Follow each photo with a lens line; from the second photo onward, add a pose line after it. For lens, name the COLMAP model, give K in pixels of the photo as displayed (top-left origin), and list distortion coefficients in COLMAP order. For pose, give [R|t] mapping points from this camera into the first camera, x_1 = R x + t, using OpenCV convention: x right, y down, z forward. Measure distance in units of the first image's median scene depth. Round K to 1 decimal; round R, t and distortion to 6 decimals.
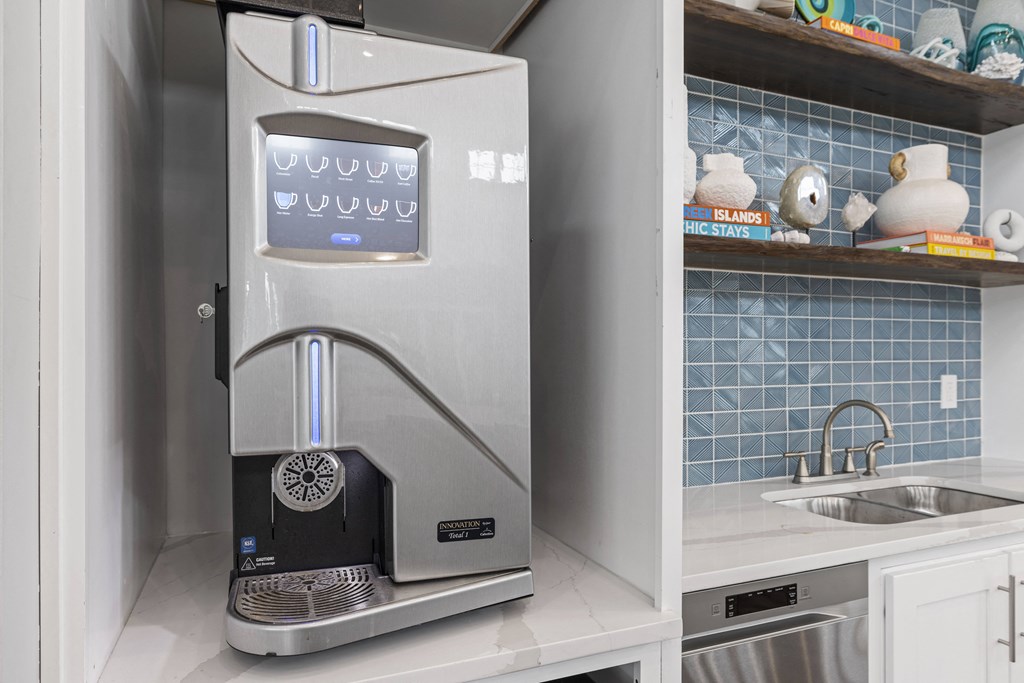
lens RADIAL K [[440.2, 0, 511.7], [0, 440.2, 345.0], [0, 0, 1]] dist [0.004437, 0.000840]
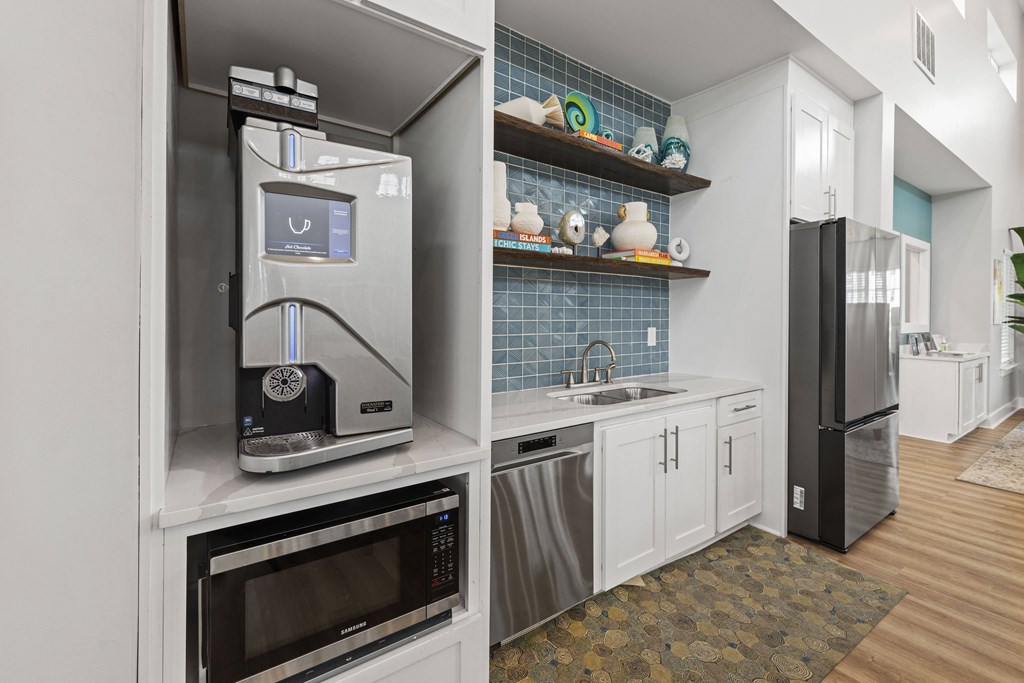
lens RADIAL K [[444.1, 0, 508.0], [0, 444.1, 312.9], [0, 0, 1]] dist [-0.002476, 0.000104]
pose [[0.979080, 0.005609, 0.203397, 0.050149], [-0.006031, 0.999981, 0.001453, 0.011346], [-0.203385, -0.002649, 0.979095, -0.827229]]
